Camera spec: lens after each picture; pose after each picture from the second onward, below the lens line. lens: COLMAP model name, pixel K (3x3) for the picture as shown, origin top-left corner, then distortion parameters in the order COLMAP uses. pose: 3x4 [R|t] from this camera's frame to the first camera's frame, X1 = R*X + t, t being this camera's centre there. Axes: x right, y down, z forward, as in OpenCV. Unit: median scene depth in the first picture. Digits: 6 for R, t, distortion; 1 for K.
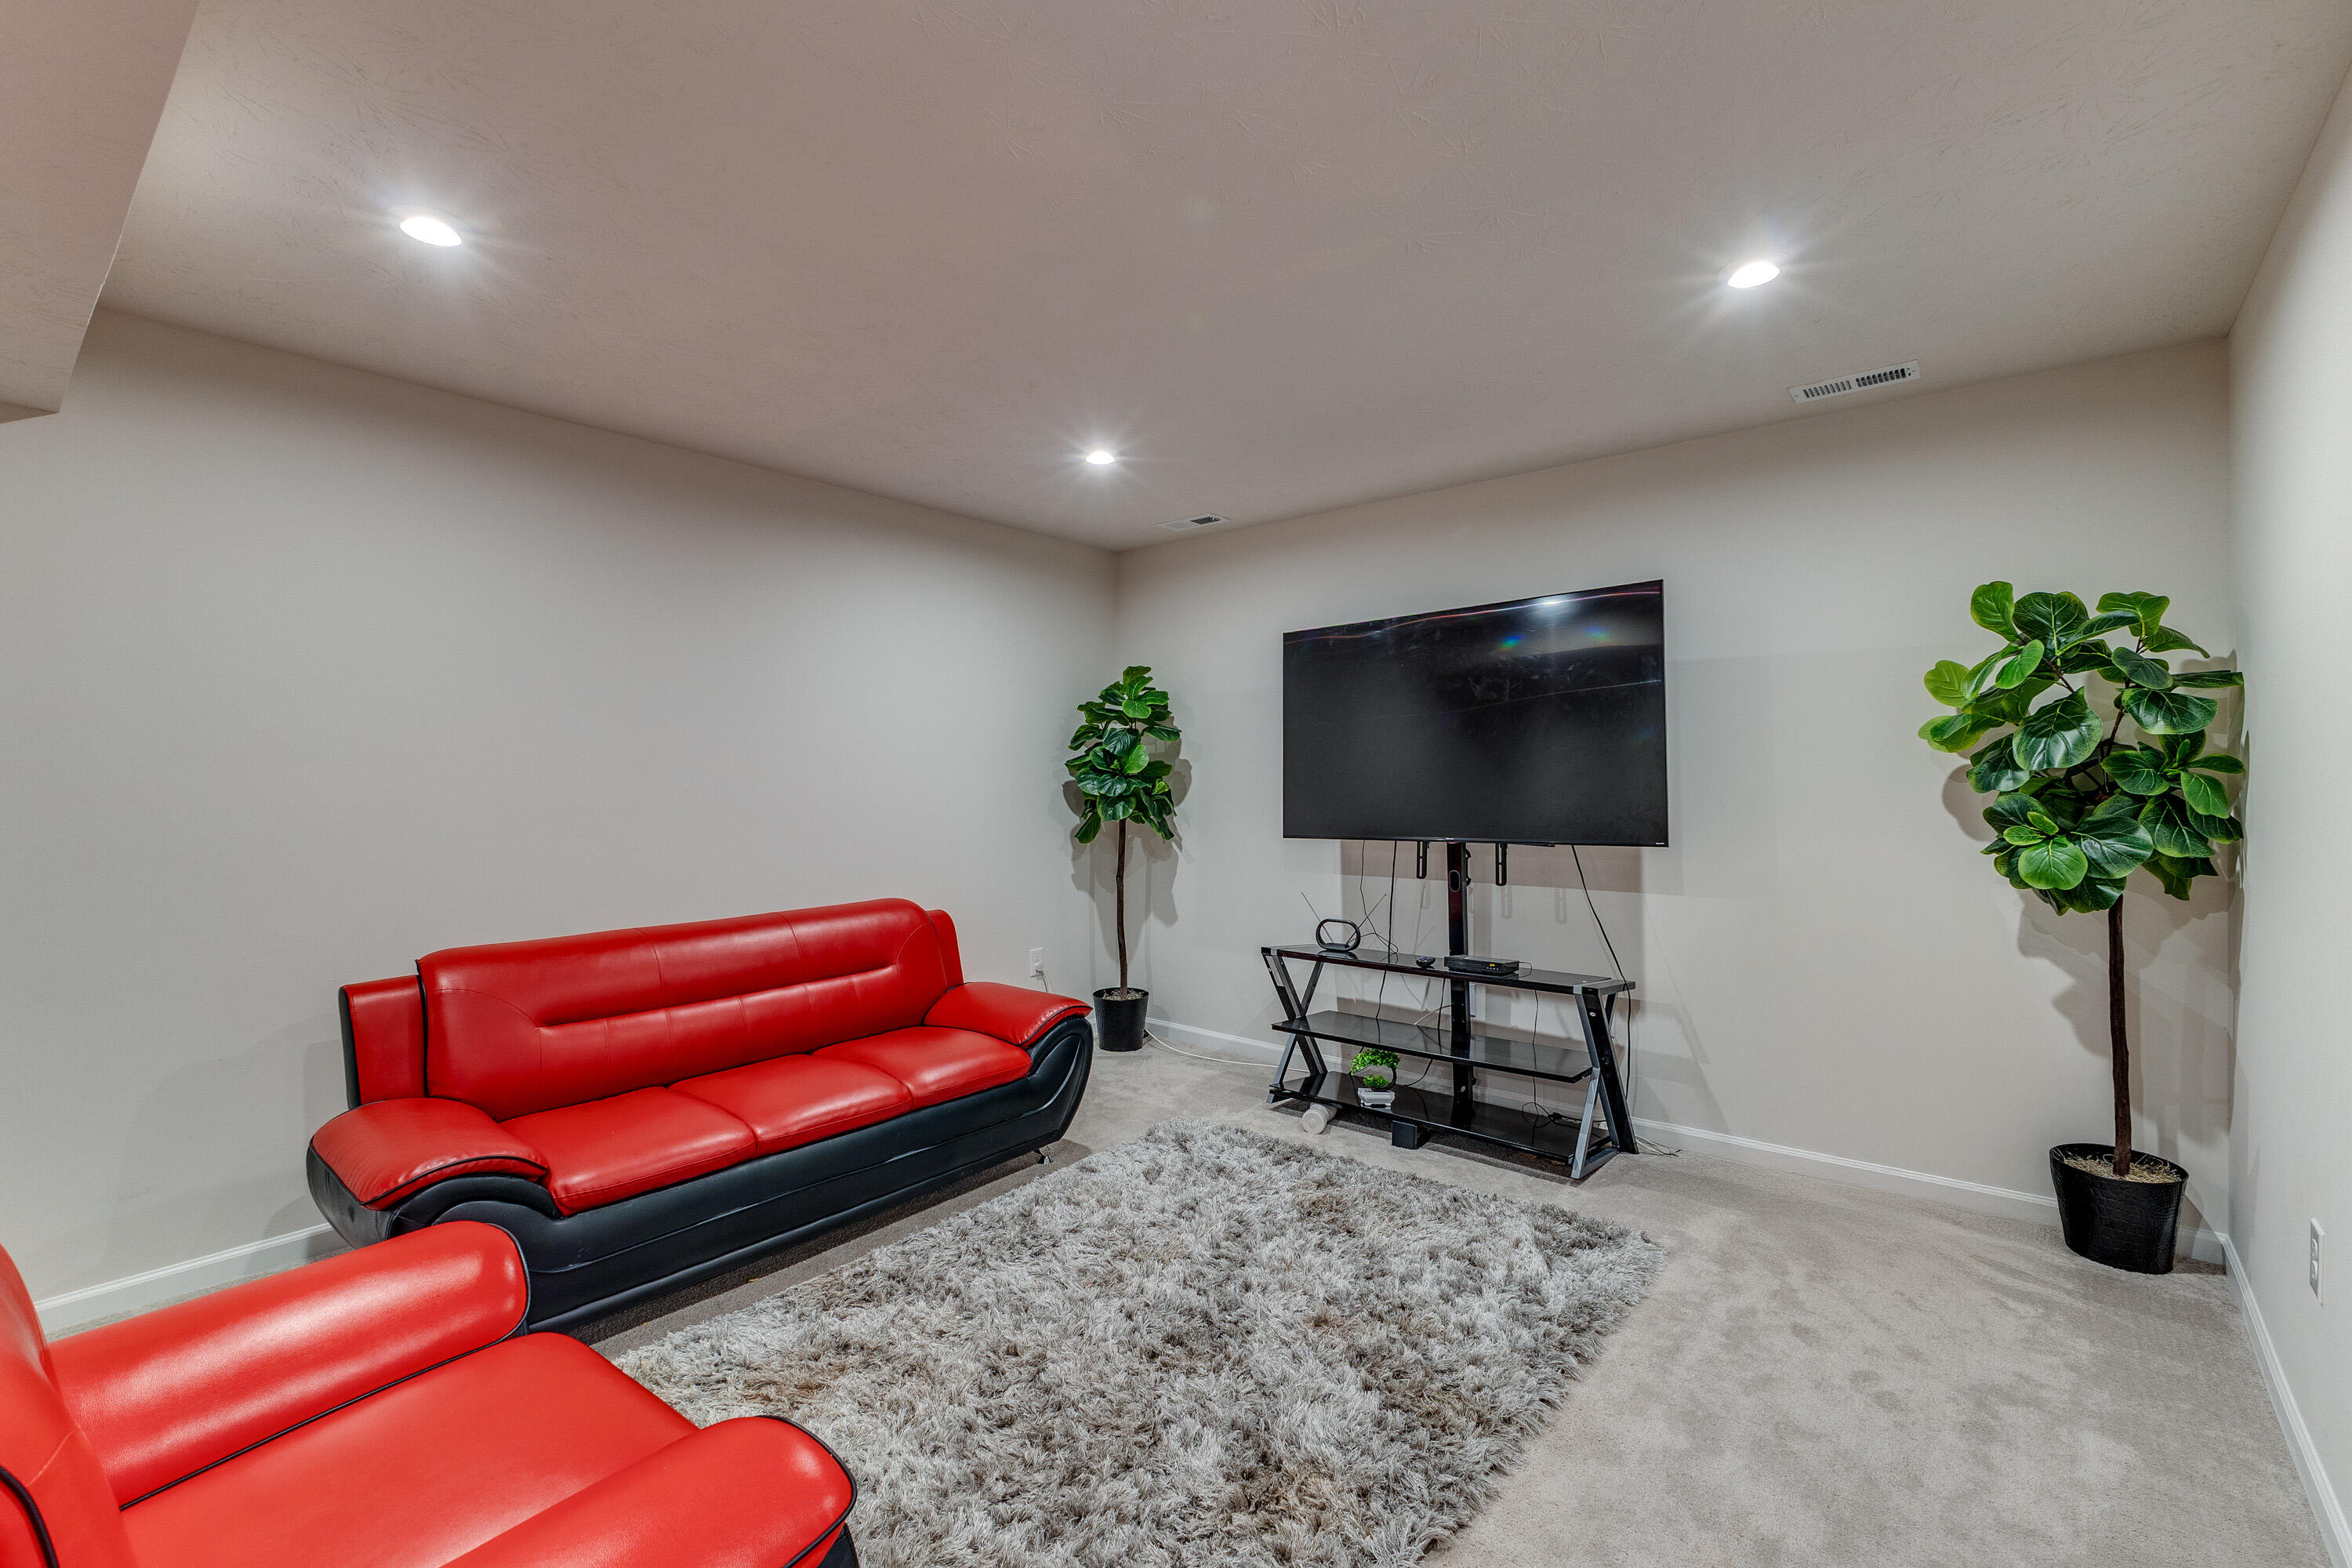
lens RADIAL K [[1024.1, 0, 1172.3], [0, 1024.1, 776.8], [0, 0, 1]] dist [0.000396, -0.000461]
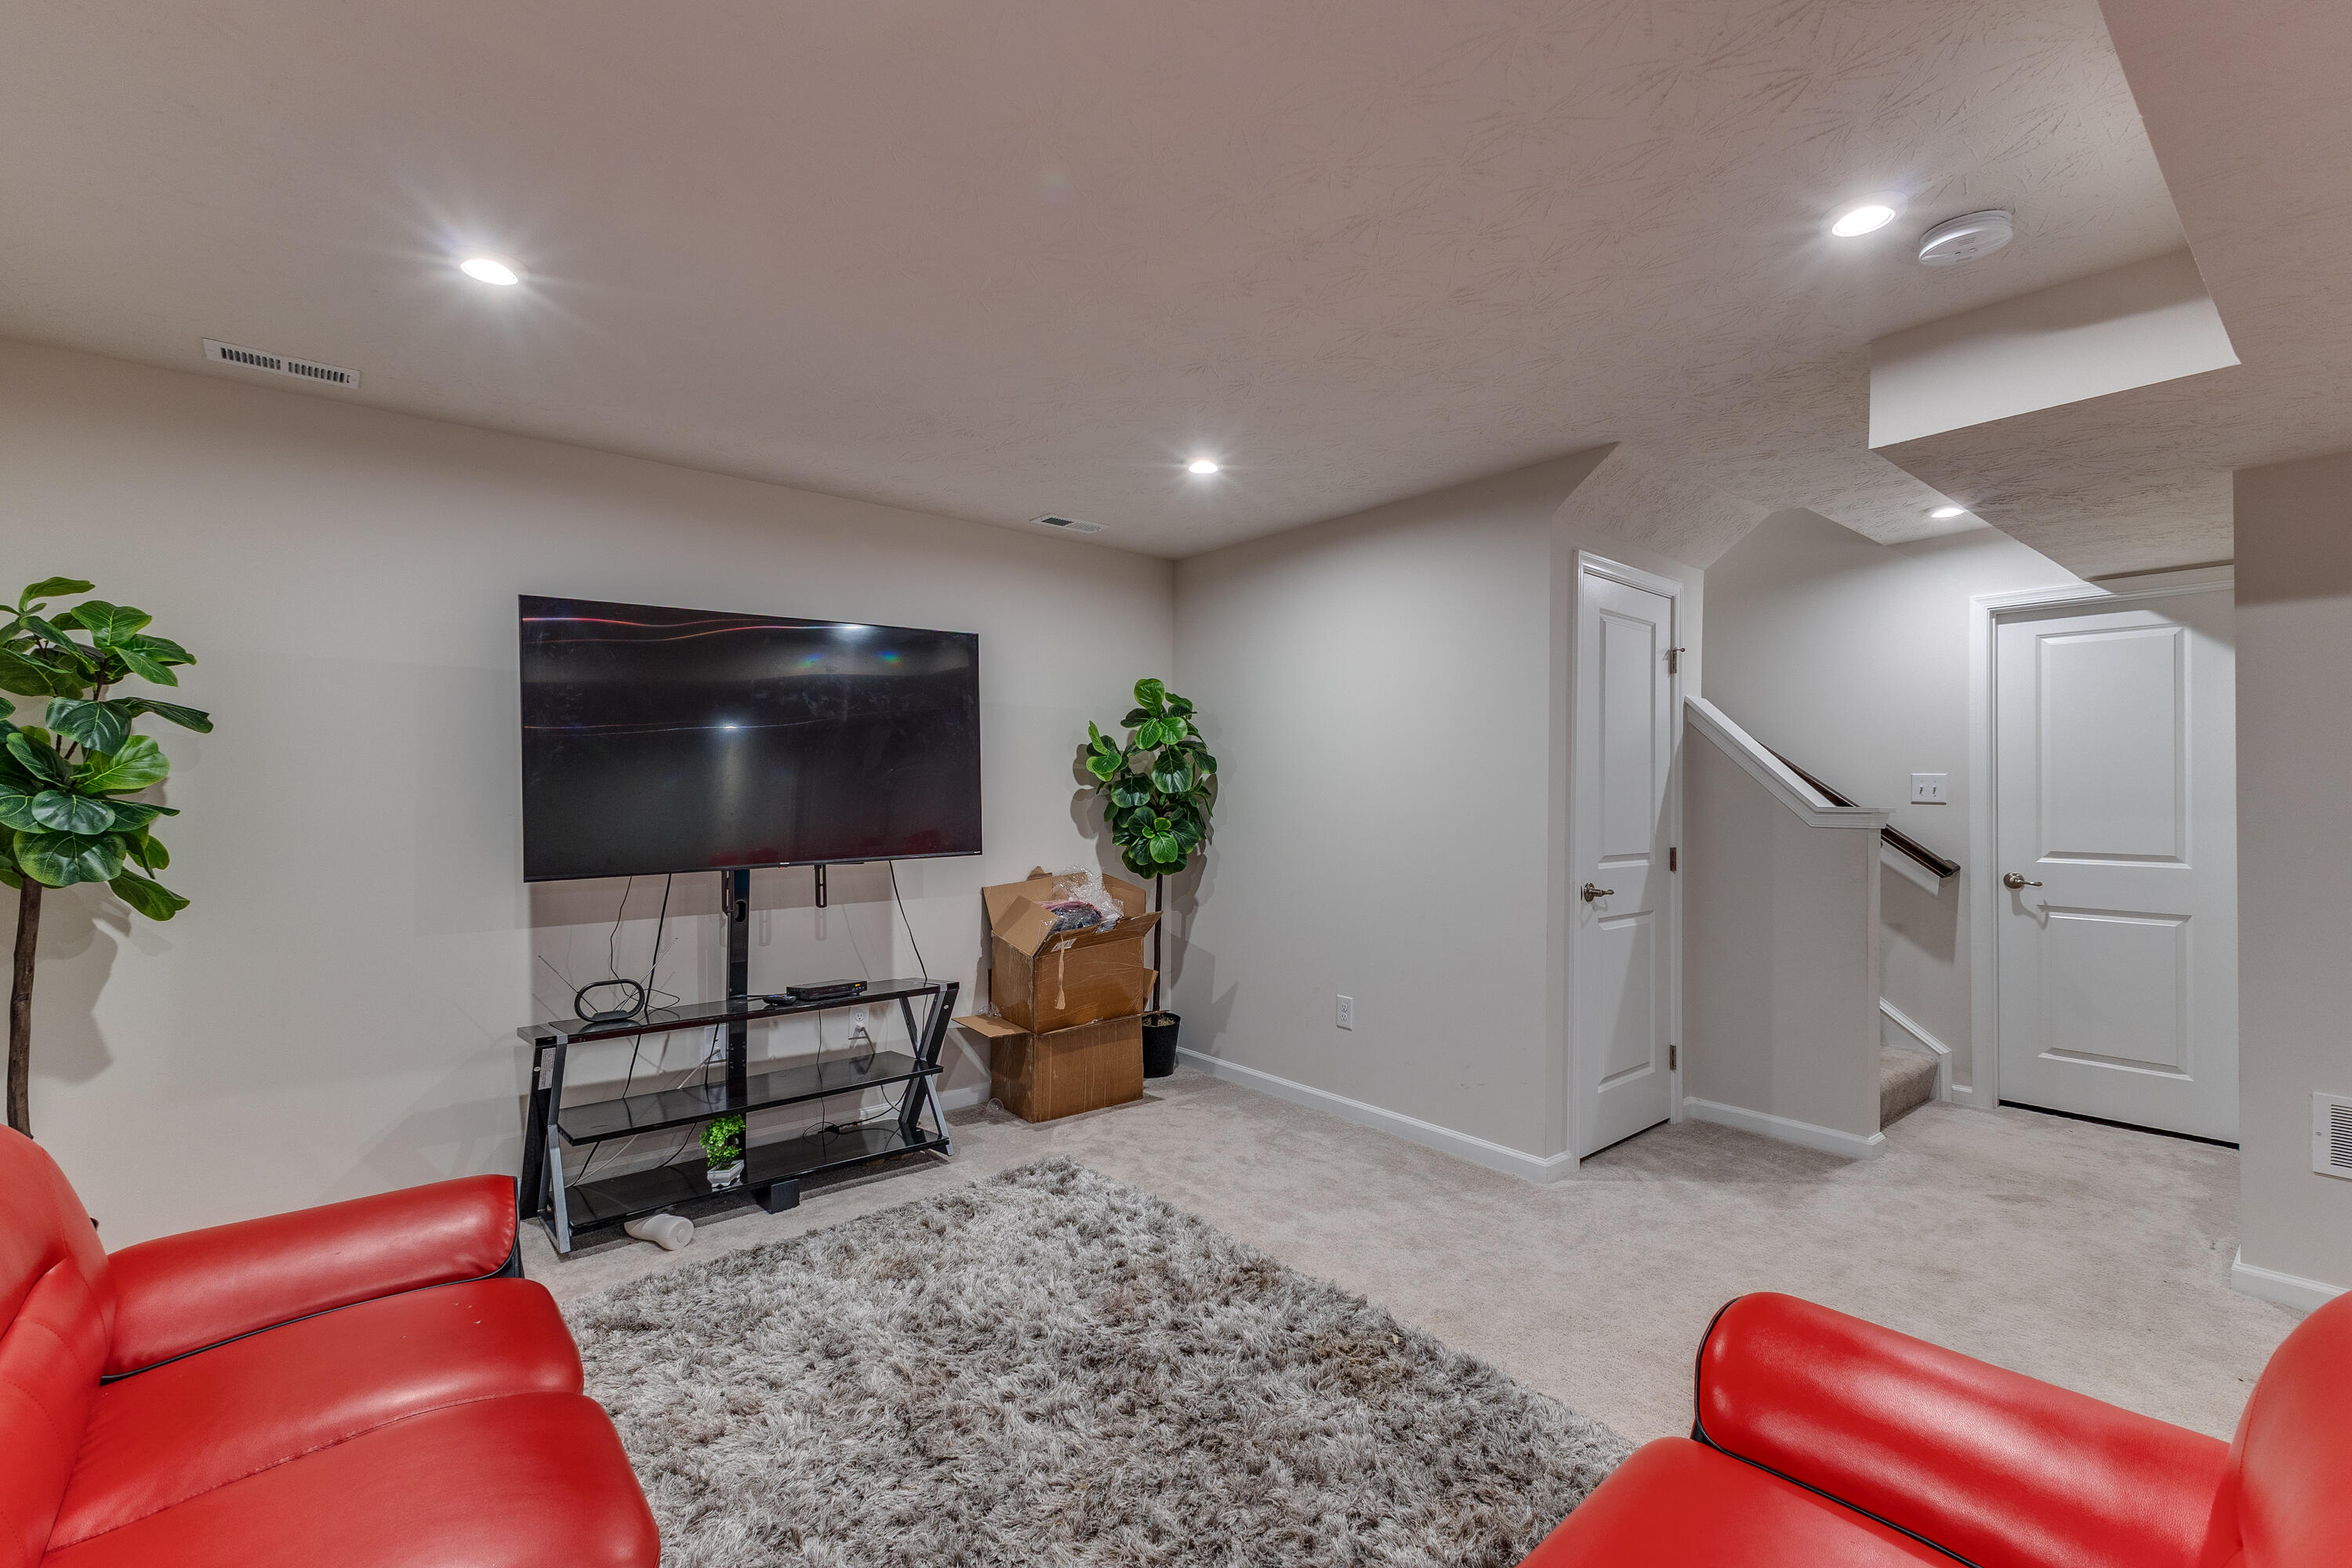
lens RADIAL K [[1024.1, 0, 1173.4], [0, 1024.1, 782.8], [0, 0, 1]] dist [0.000396, -0.000461]
pose [[0.176049, 0.013100, 0.984294, -0.602137], [0.003636, 0.999896, -0.013958, 0.001824], [-0.984375, 0.006037, 0.175983, 0.505344]]
